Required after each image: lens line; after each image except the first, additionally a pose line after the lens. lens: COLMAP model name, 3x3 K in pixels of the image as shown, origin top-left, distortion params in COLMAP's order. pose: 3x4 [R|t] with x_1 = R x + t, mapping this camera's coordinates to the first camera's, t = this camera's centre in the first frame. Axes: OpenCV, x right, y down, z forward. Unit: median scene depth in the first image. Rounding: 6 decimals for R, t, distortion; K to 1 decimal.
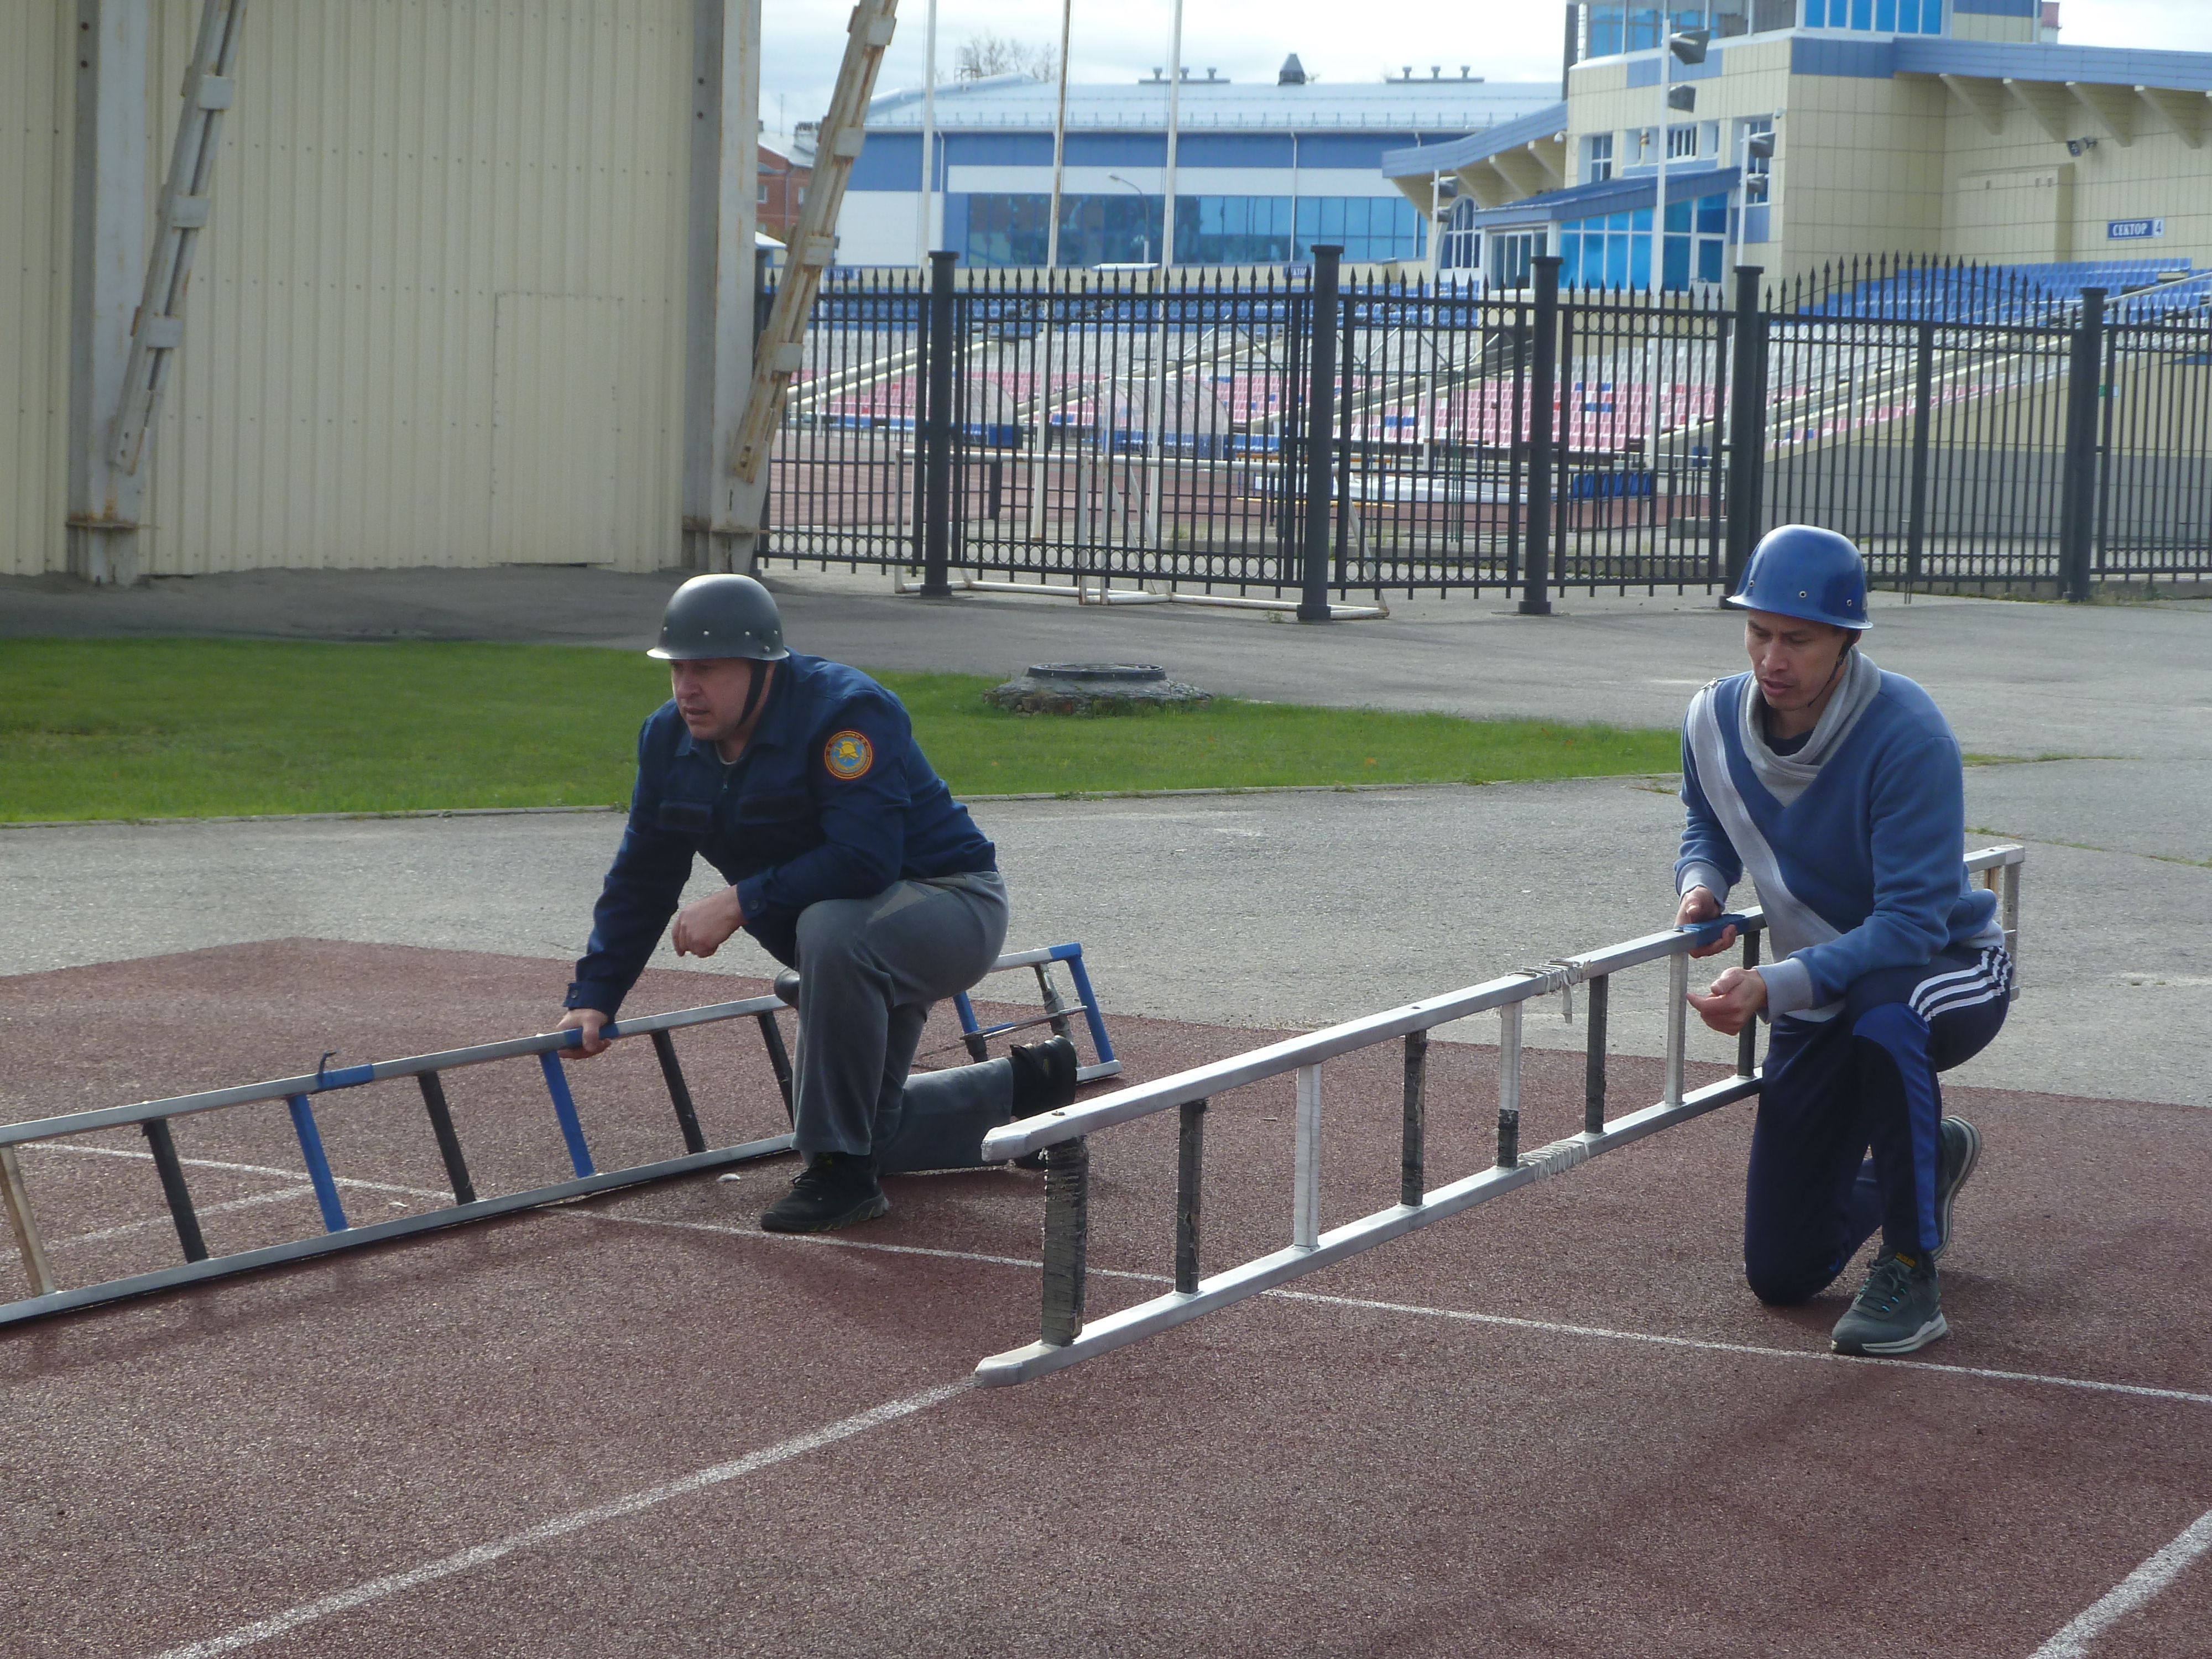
lens RADIAL K [[4701.0, 0, 1106.4], [0, 4701.0, 830.5], [0, 0, 1]] dist [0.033731, 0.000000]
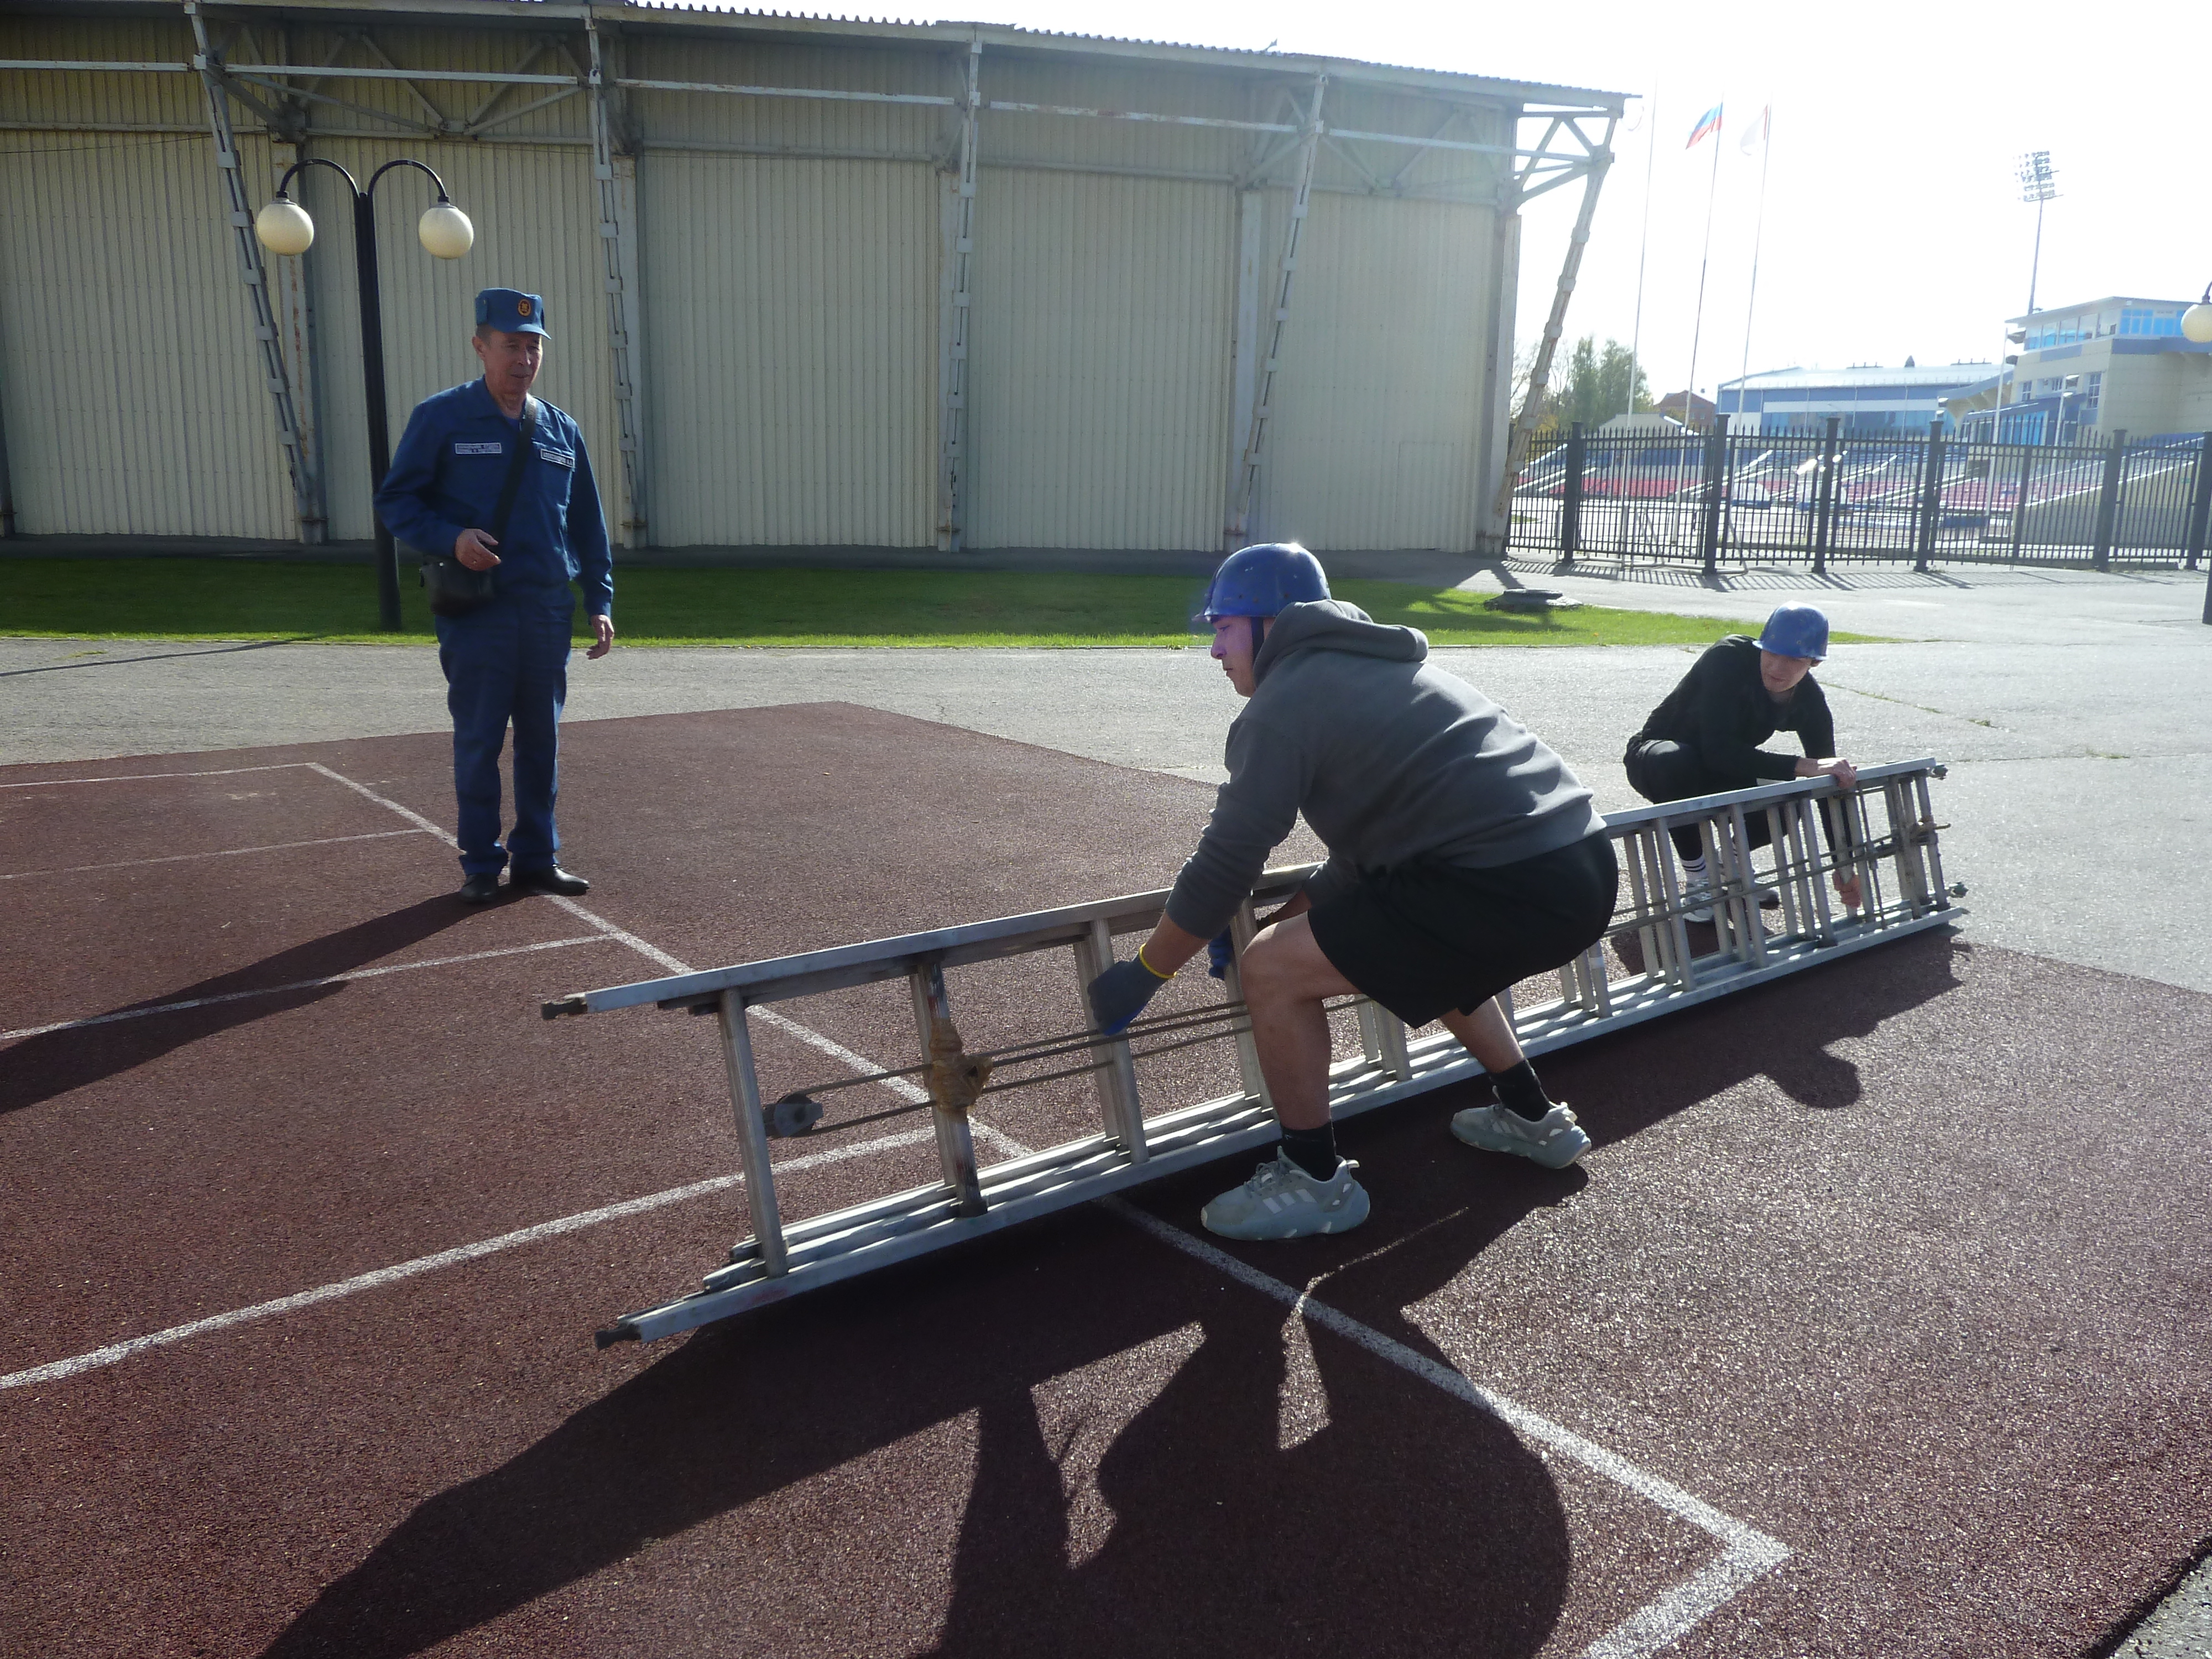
lens RADIAL K [[1625.4, 0, 1106.0], [0, 1625.4, 828.6], [0, 0, 1]] dist [-0.034222, 0.006979]
pose [[0.917068, 0.070877, -0.392380, 0.084399], [-0.026383, 0.992704, 0.117654, -0.003701], [0.397856, -0.097544, 0.912247, 0.095362]]
